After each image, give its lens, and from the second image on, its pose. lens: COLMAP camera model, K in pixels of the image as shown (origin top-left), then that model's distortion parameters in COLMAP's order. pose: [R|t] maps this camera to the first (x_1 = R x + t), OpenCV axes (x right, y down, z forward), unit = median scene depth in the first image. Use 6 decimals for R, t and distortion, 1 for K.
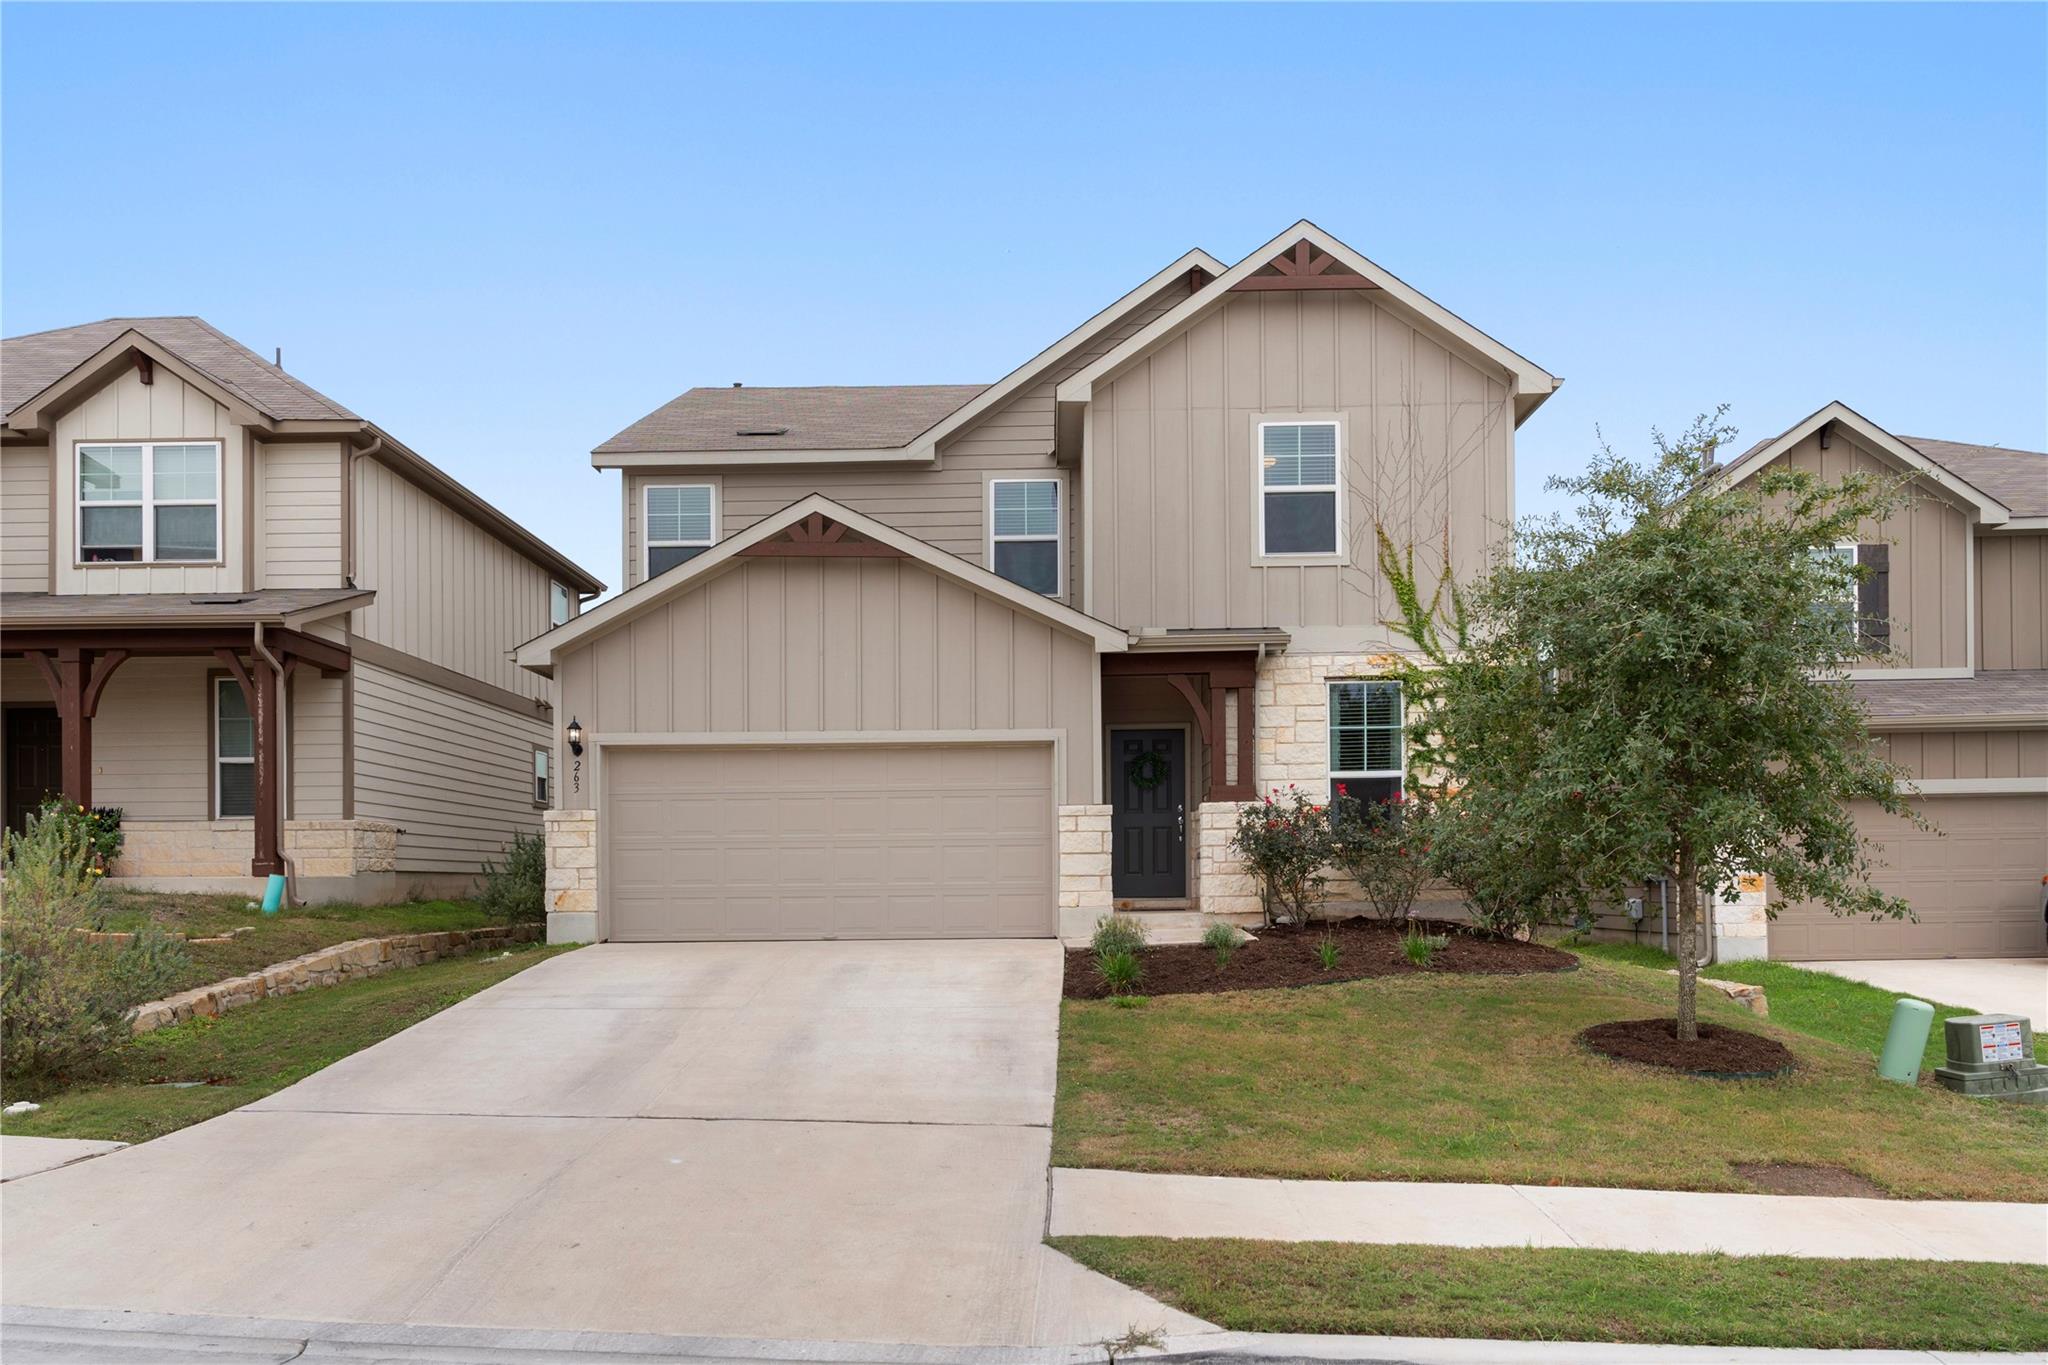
lens RADIAL K [[1363.5, 0, 1007.4], [0, 1363.5, 669.1], [0, 0, 1]] dist [-0.009786, -0.007724]
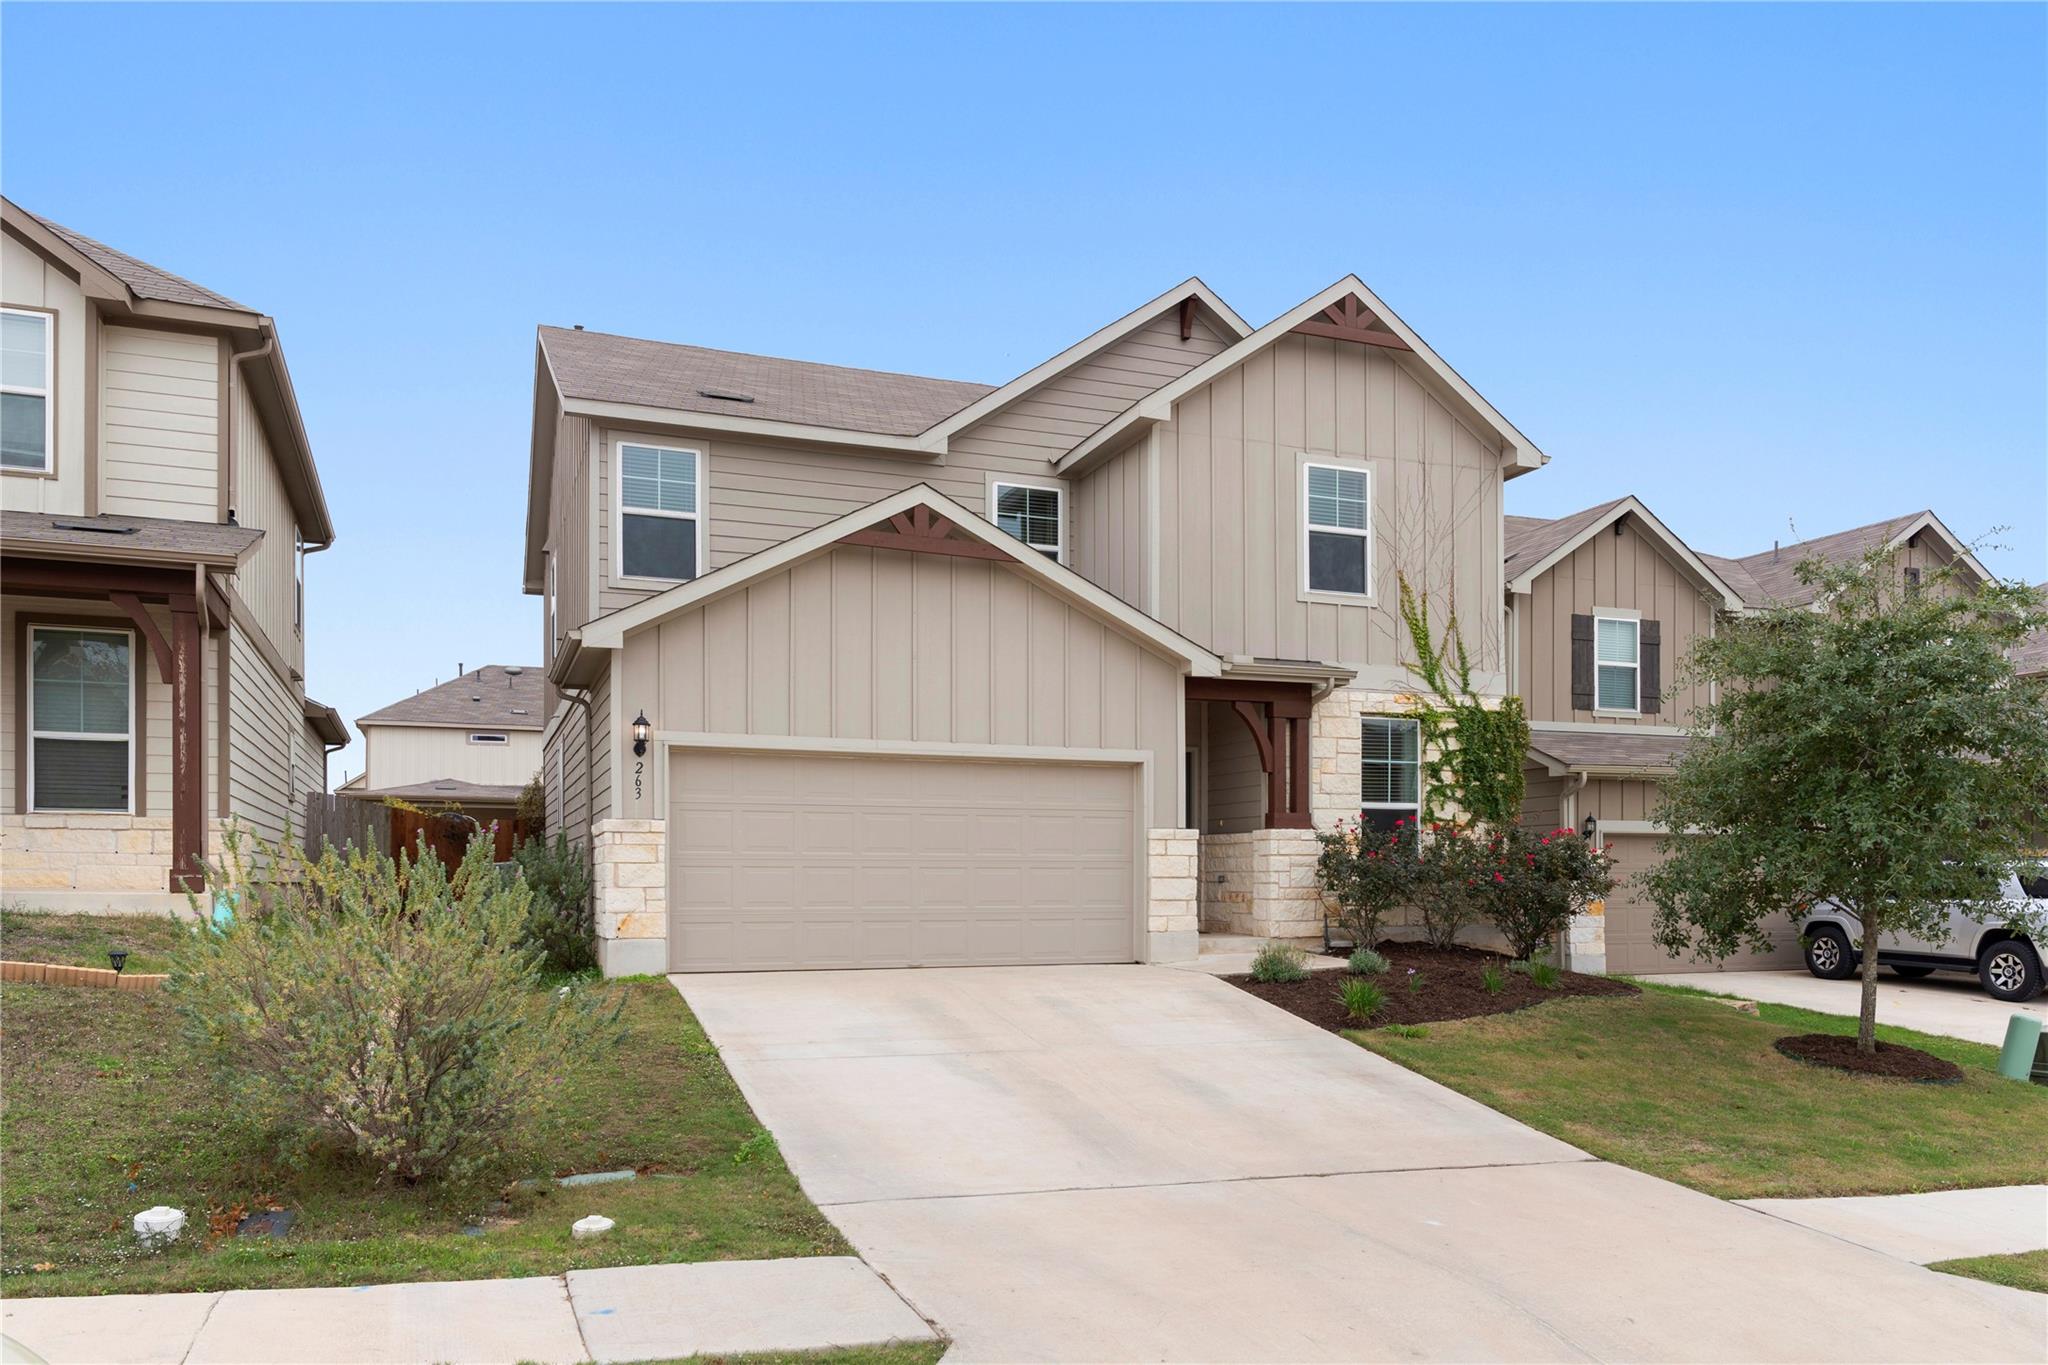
lens RADIAL K [[1403.6, 0, 981.8], [0, 1403.6, 667.6], [0, 0, 1]] dist [-0.007359, -0.007176]
pose [[0.928954, 0.067187, 0.364048, -0.422681], [-0.068167, 0.997622, -0.010174, 0.002357], [-0.363866, -0.015365, 0.931325, 0.095220]]
